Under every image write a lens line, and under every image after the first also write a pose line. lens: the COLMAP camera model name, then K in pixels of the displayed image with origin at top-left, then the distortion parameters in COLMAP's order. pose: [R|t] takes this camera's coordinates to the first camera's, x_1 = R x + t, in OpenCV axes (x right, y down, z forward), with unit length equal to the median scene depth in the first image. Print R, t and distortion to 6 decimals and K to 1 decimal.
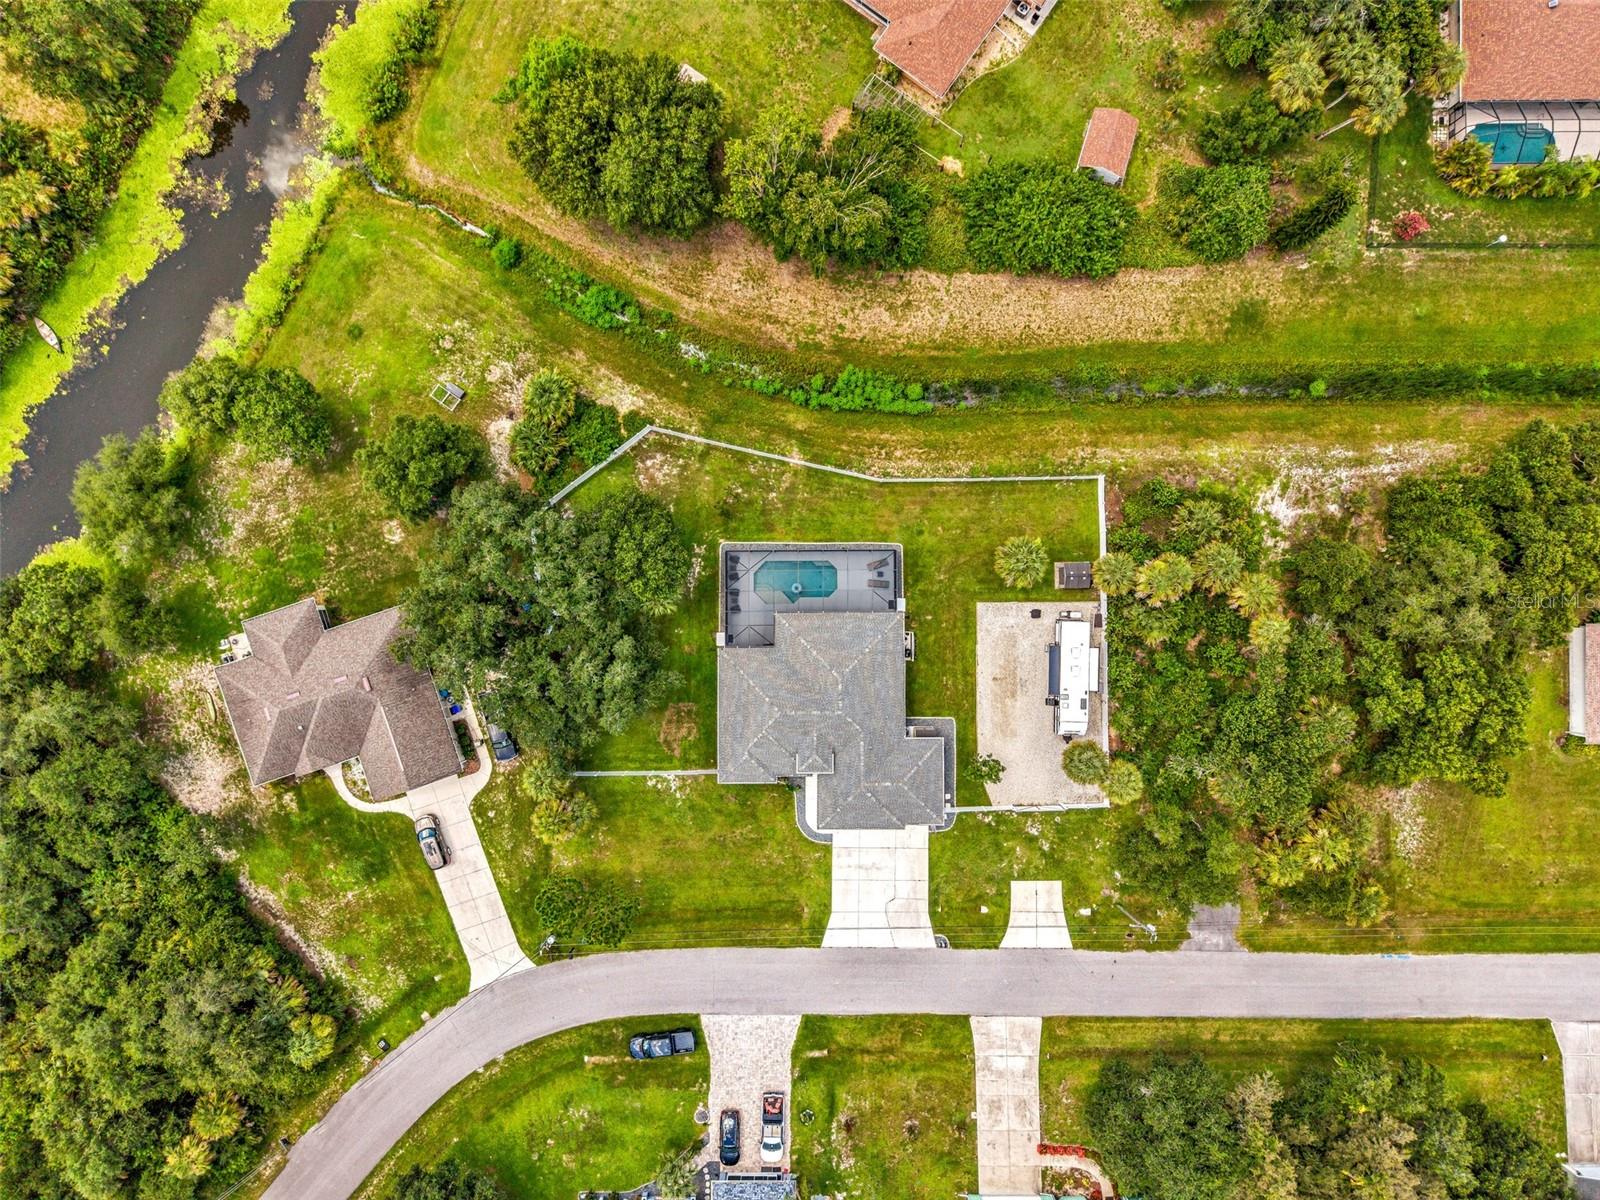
lens RADIAL K [[1065.8, 0, 800.0], [0, 1065.8, 600.0], [0, 0, 1]] dist [0.022723, 0.001497]
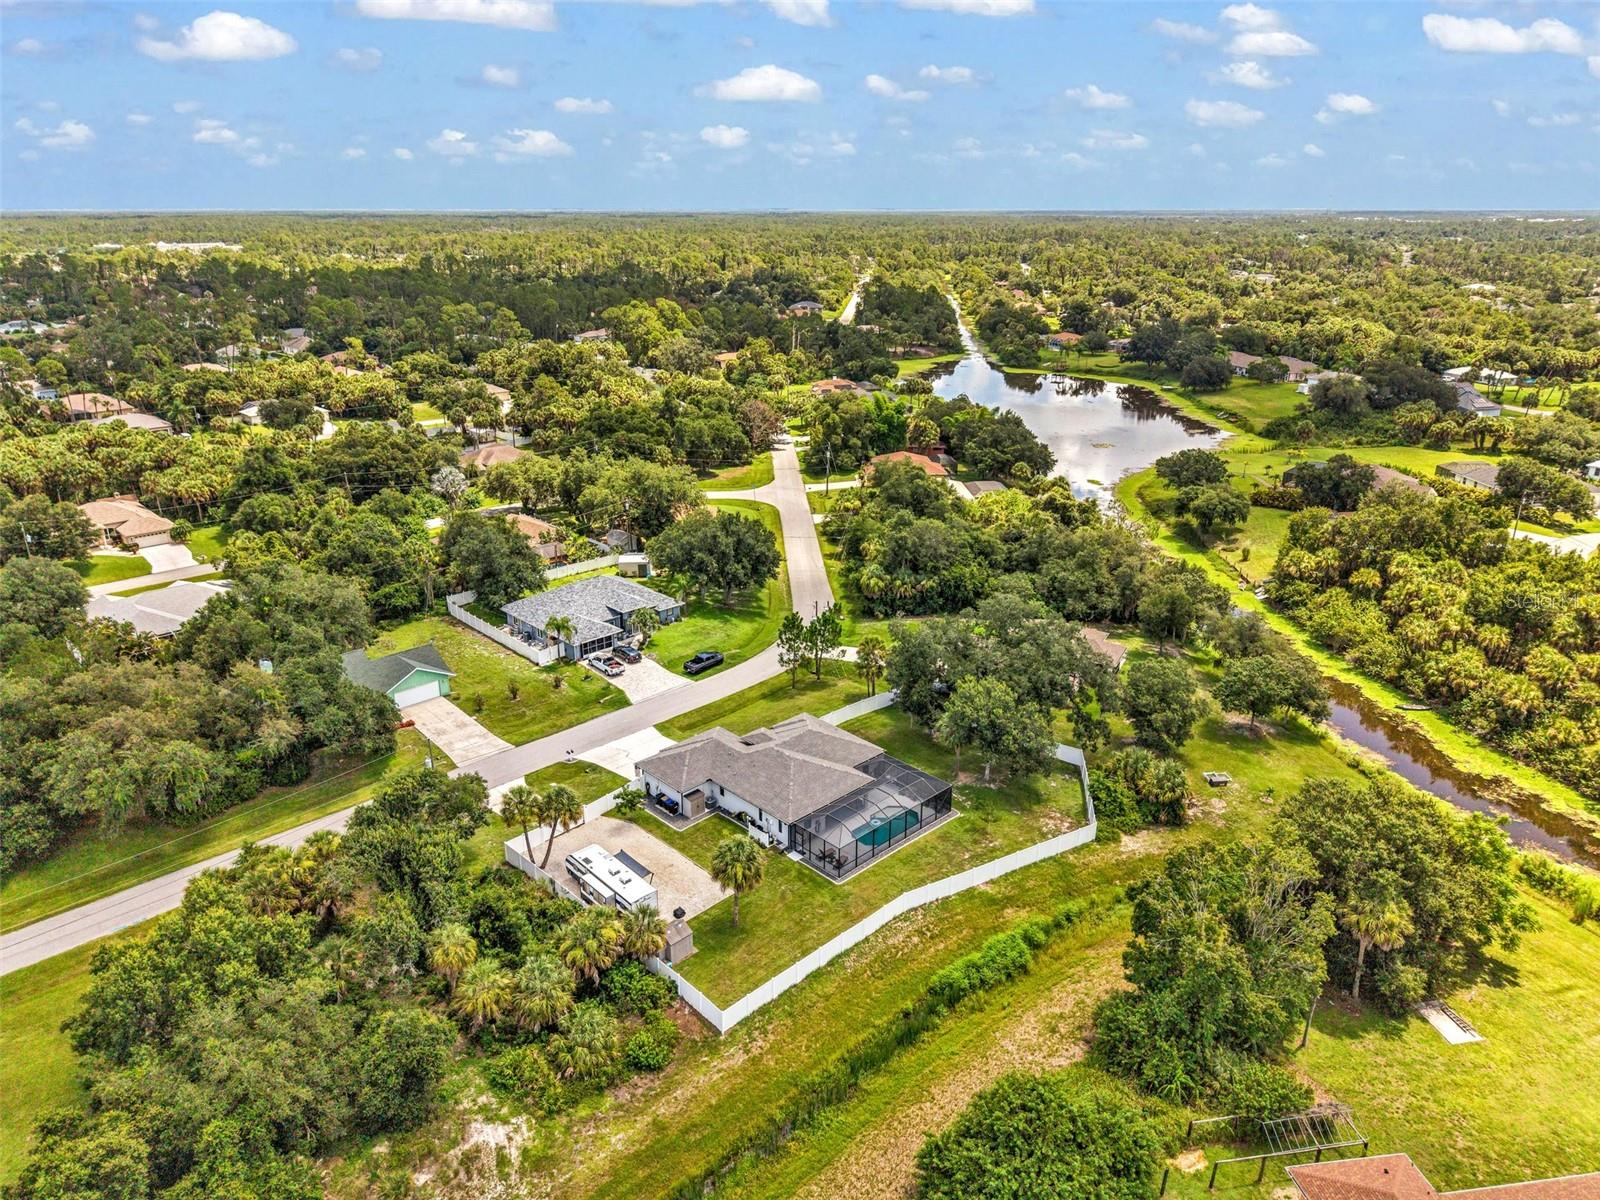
lens RADIAL K [[1065.8, 0, 800.0], [0, 1065.8, 600.0], [0, 0, 1]] dist [0.022723, 0.001497]
pose [[-0.722277, 0.253005, -0.643665, 0.657353], [-0.691507, -0.248622, 0.678237, -0.600453], [0.011568, 0.934973, 0.354529, 0.427940]]
